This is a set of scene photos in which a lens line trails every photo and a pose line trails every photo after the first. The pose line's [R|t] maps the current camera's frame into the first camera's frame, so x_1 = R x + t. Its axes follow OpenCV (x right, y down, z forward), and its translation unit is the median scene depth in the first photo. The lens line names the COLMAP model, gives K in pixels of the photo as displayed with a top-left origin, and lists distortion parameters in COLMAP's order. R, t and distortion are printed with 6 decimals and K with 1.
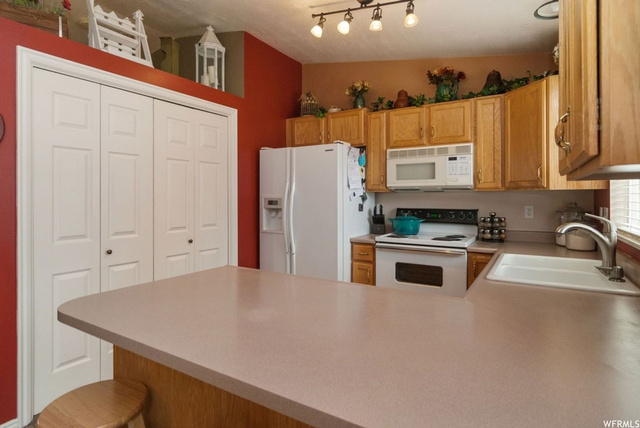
lens RADIAL K [[355.2, 0, 317.6], [0, 355.2, 197.5], [0, 0, 1]] dist [-0.003935, 0.003449]
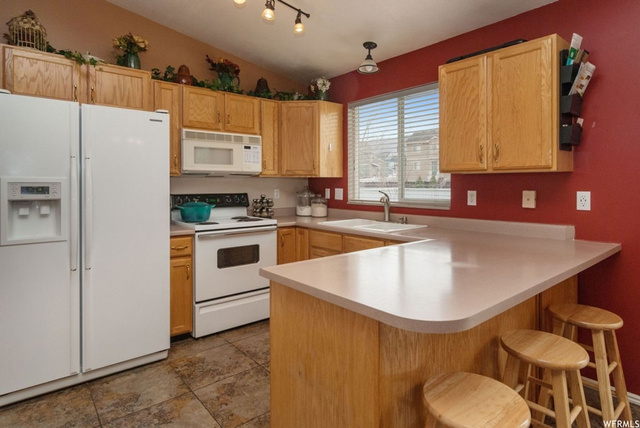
lens RADIAL K [[355.2, 0, 320.2], [0, 355.2, 183.9], [0, 0, 1]] dist [-0.003935, 0.003449]
pose [[0.313595, 0.001224, 0.949556, -0.576032], [0.001956, 0.999996, -0.001935, 0.007245], [-0.949555, 0.002464, 0.313591, 0.415499]]
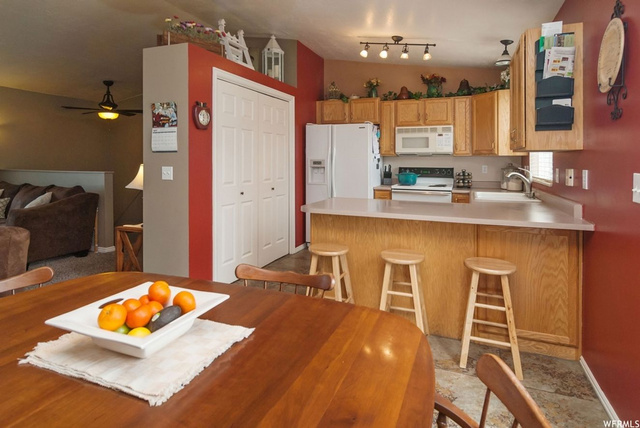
lens RADIAL K [[355.2, 0, 325.5], [0, 355.2, 159.1], [0, 0, 1]] dist [-0.003935, 0.003449]
pose [[0.986657, 0.007197, 0.162655, -0.353728], [-0.006286, 0.999962, -0.006116, 0.008918], [-0.162692, 0.005012, 0.986664, -0.437715]]
